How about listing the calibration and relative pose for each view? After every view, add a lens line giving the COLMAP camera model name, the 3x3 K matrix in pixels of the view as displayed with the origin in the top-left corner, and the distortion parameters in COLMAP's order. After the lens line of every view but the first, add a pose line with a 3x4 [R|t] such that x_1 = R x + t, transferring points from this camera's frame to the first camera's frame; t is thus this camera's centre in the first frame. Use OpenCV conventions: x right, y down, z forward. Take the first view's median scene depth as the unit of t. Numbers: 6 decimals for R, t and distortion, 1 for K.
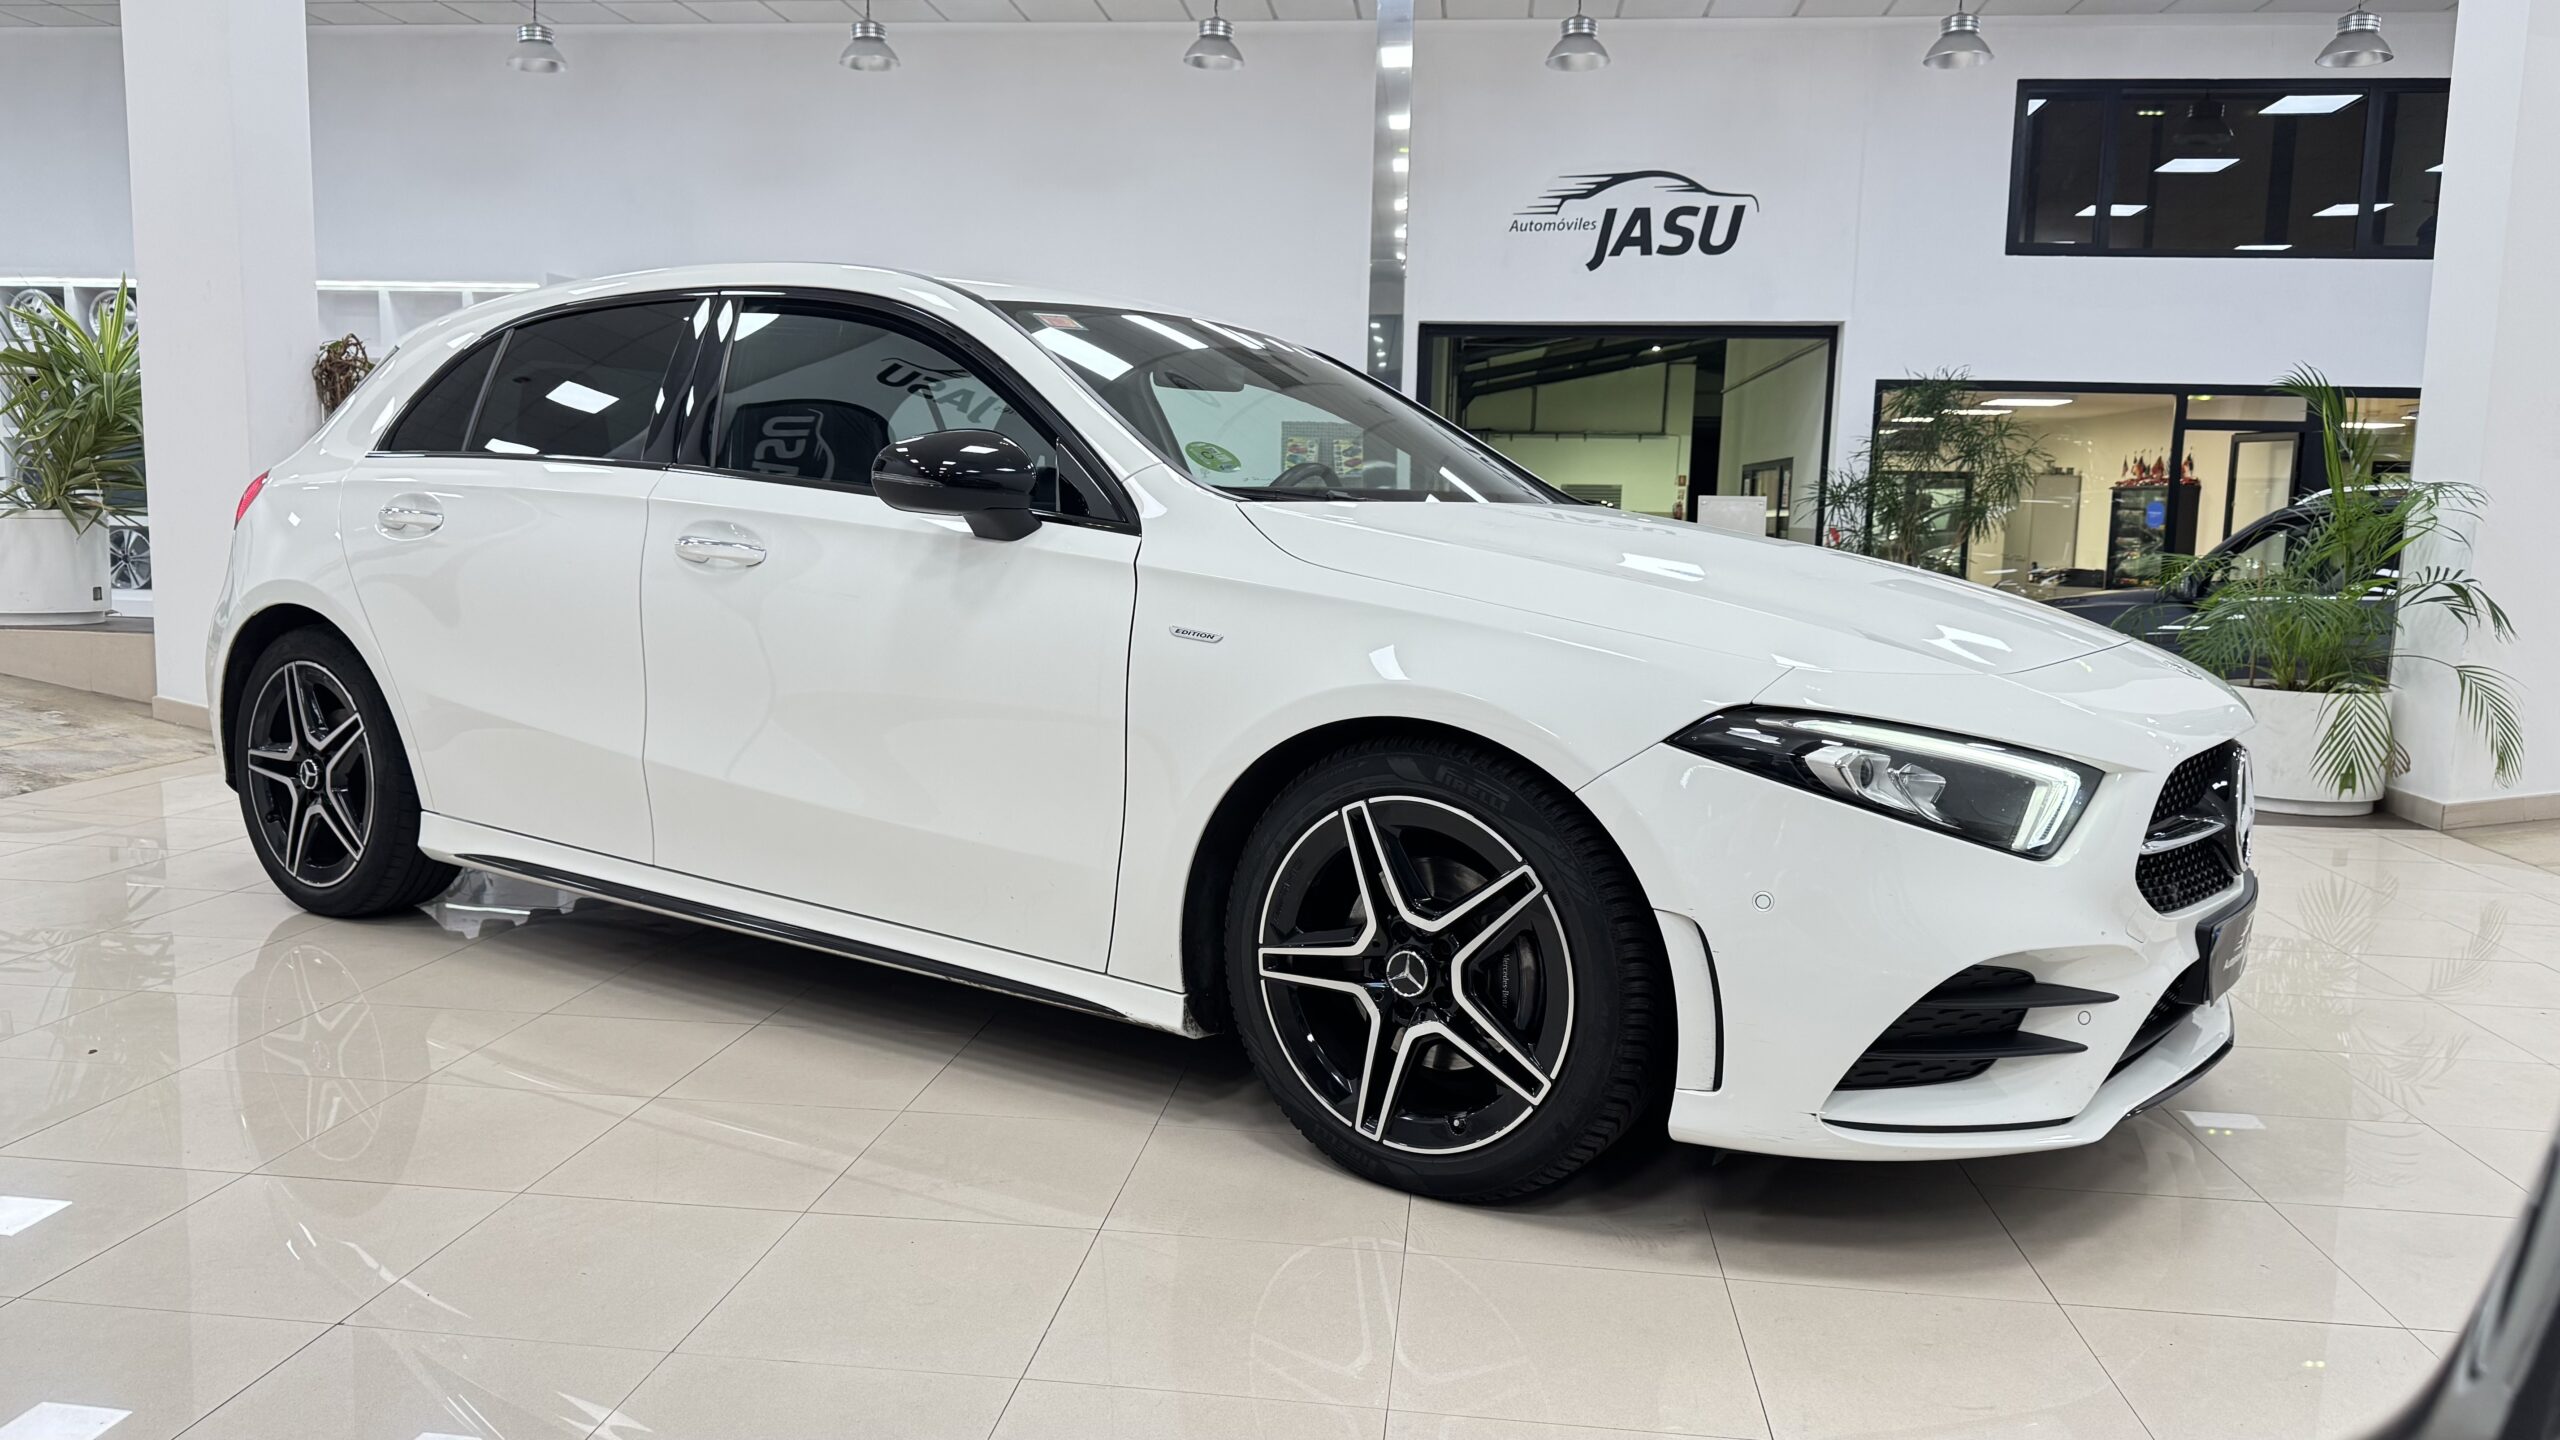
lens RADIAL K [[1841.5, 0, 1255.9], [0, 1841.5, 727.1], [0, 0, 1]] dist [0.060160, -0.068881]
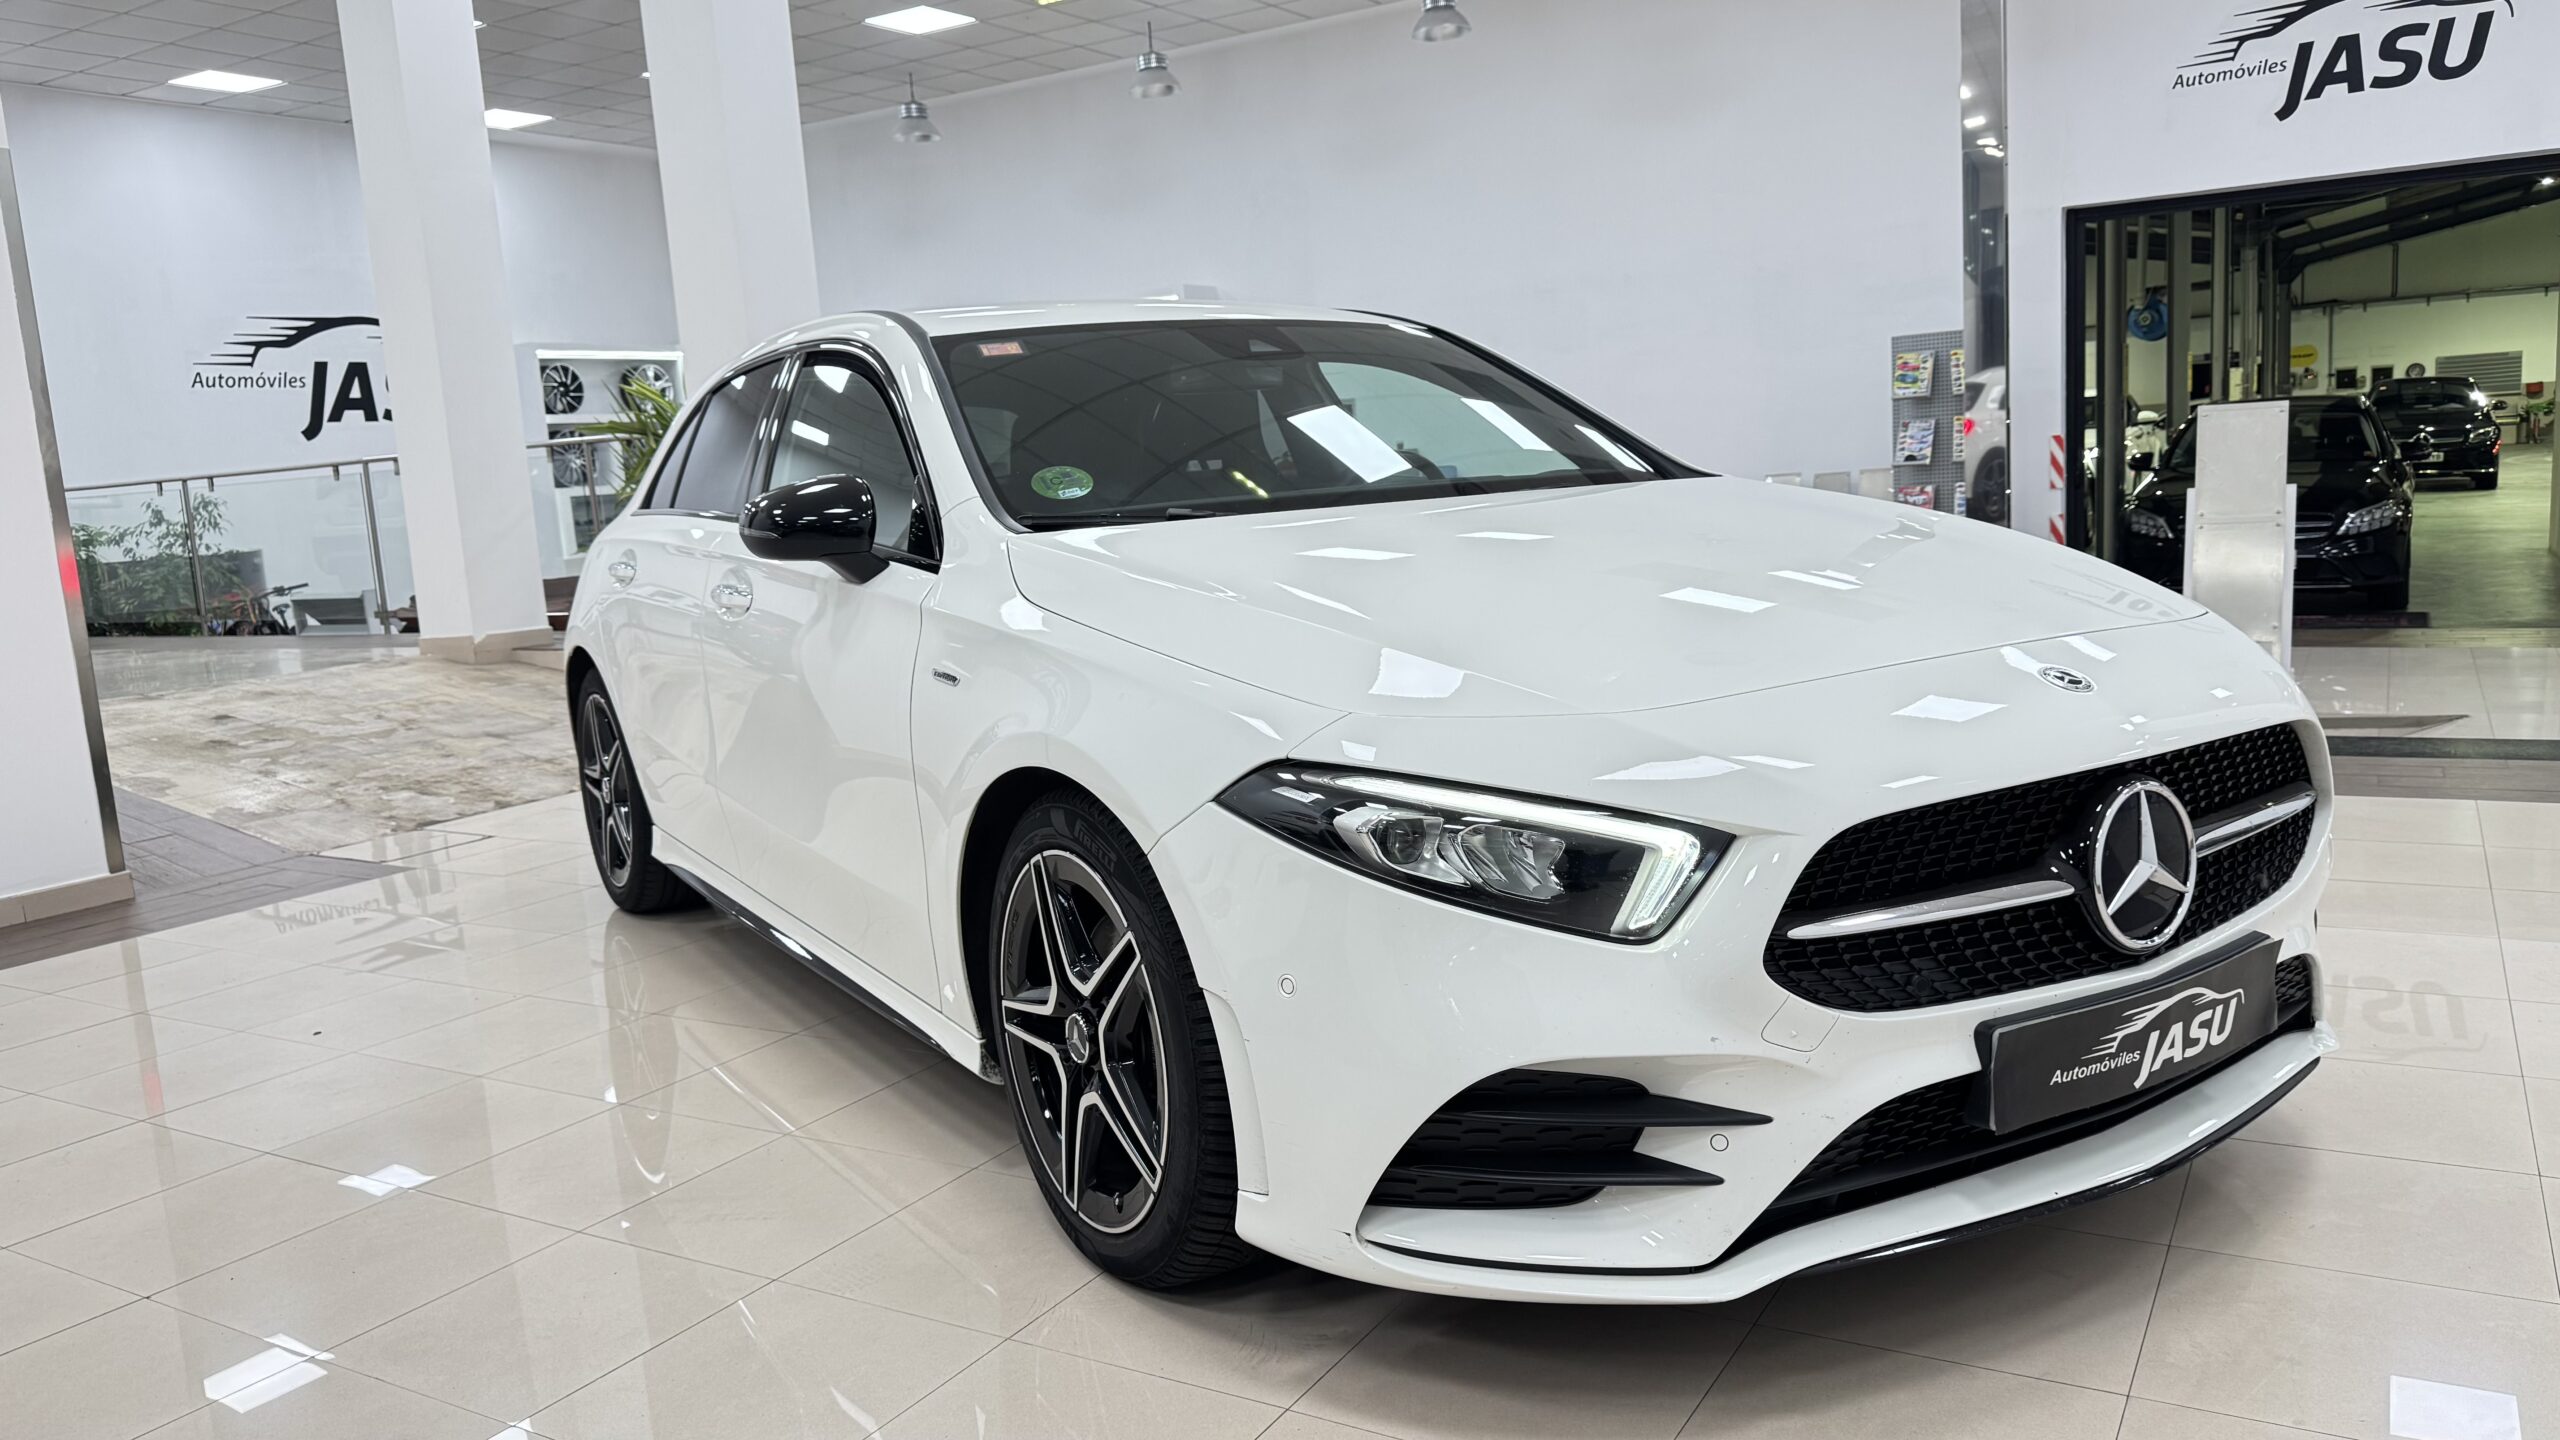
lens RADIAL K [[1836.0, 0, 1280.0], [0, 1836.0, 720.0], [0, 0, 1]] dist [0.075652, -0.095839]
pose [[0.907043, -0.021388, -0.420495, 0.368254], [0.033334, 0.999222, 0.021082, -0.029084], [0.419717, -0.033139, 0.907050, 0.123725]]
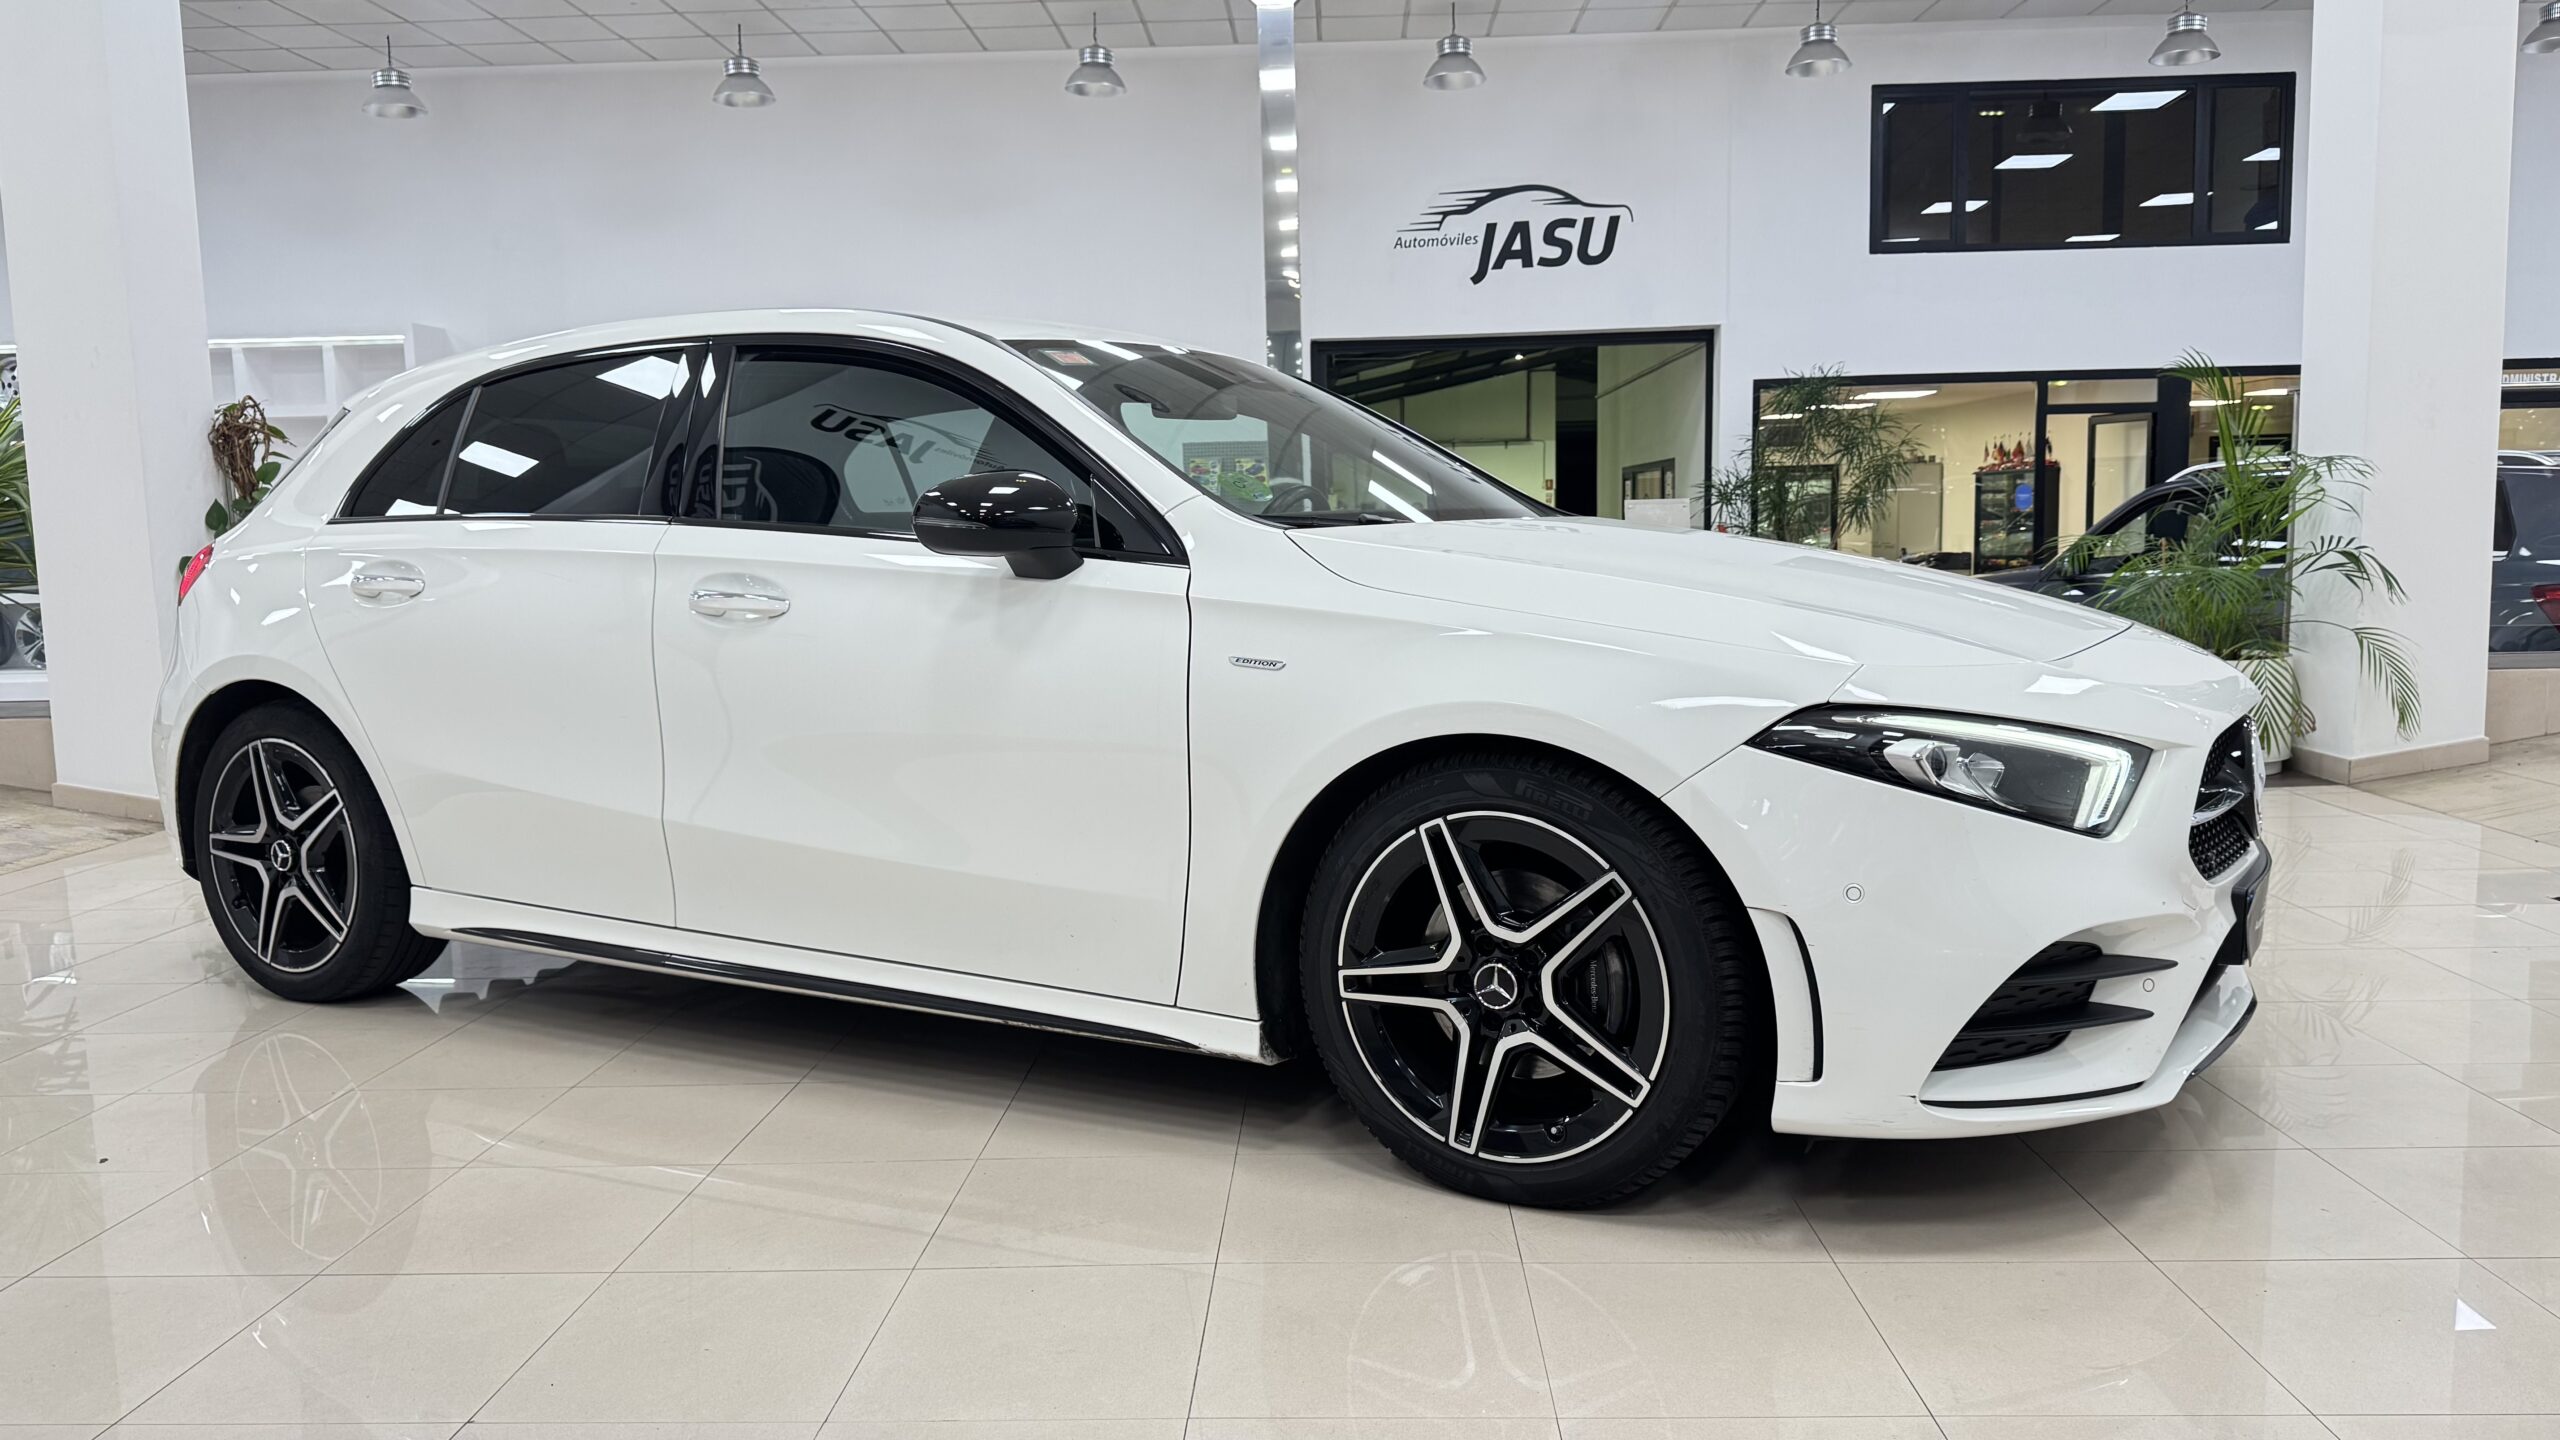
lens RADIAL K [[1836.0, 0, 1280.0], [0, 1836.0, 720.0], [0, 0, 1]] dist [0.075652, -0.095839]
pose [[0.995080, -0.055134, 0.082313, -0.070960], [0.056232, 0.998356, -0.011071, -0.004983], [-0.081567, 0.015645, 0.996545, -0.000610]]
